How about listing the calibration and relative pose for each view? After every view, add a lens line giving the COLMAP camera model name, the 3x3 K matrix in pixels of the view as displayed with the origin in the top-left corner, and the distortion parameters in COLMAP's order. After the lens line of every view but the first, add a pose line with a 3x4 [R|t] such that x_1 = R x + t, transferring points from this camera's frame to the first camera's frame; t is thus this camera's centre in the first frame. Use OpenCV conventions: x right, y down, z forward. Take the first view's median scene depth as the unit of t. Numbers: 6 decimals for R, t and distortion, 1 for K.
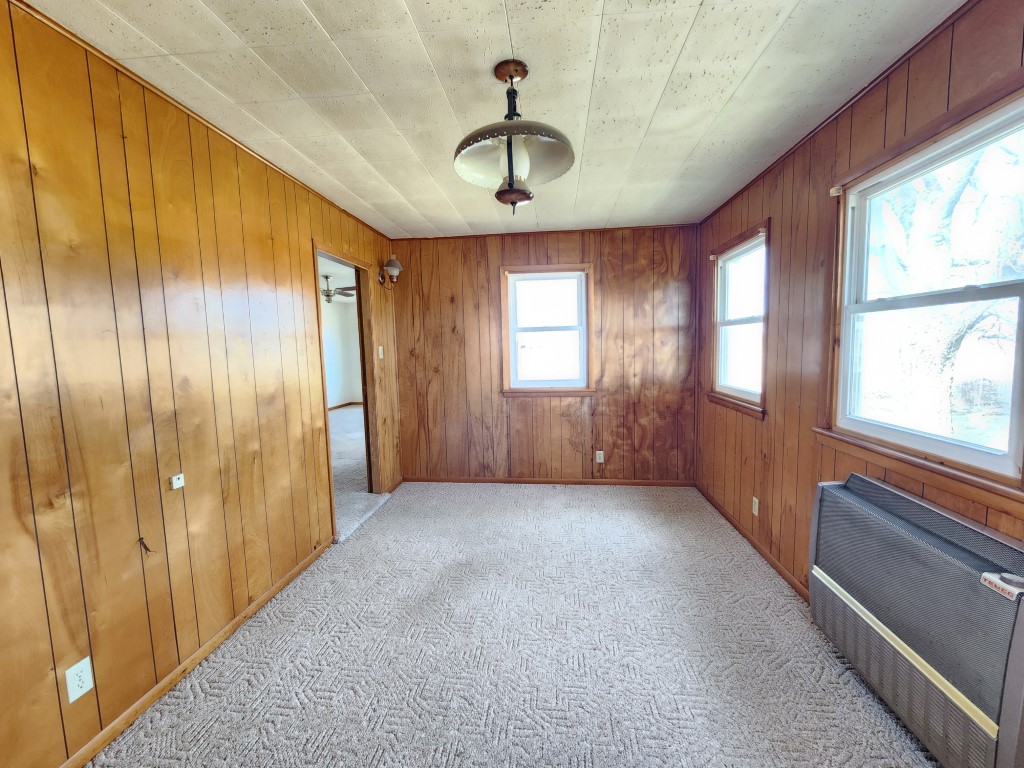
lens RADIAL K [[412.2, 0, 506.6], [0, 412.2, 383.7], [0, 0, 1]] dist [0.000032, 0.000010]
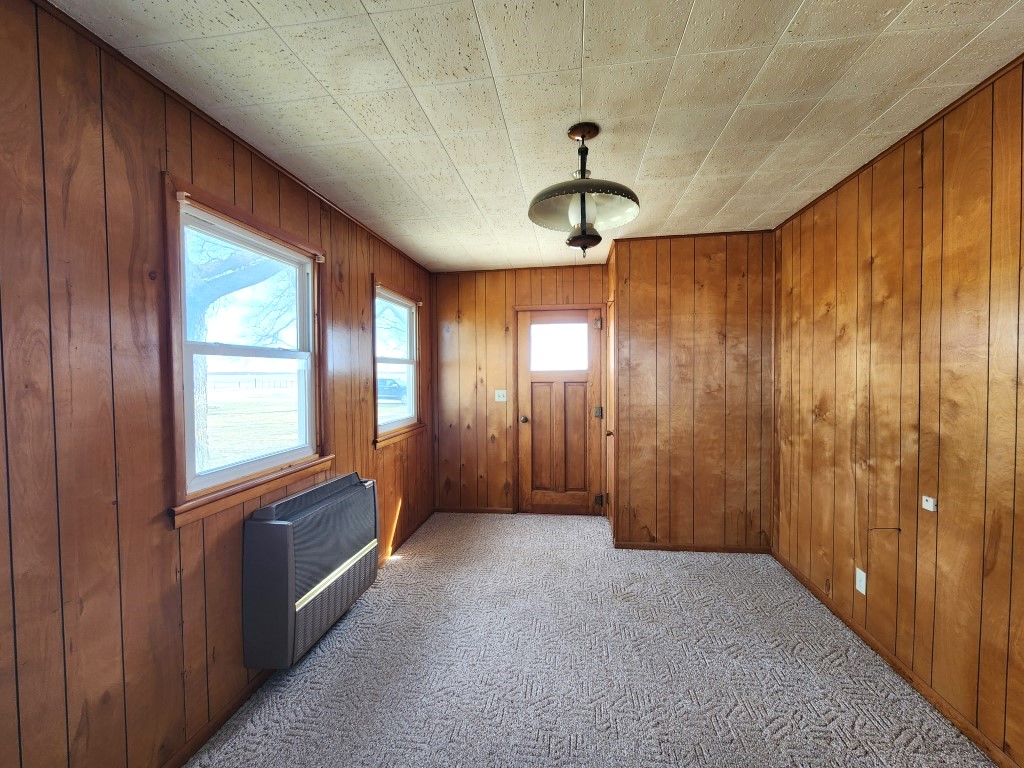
lens RADIAL K [[413.0, 0, 516.3], [0, 413.0, 383.4], [0, 0, 1]] dist [0.000404, -0.000234]
pose [[-0.999365, 0.031393, 0.016844, 0.189676], [0.033173, 0.992381, 0.118654, -0.220247], [-0.012991, 0.119137, -0.992793, 2.128328]]
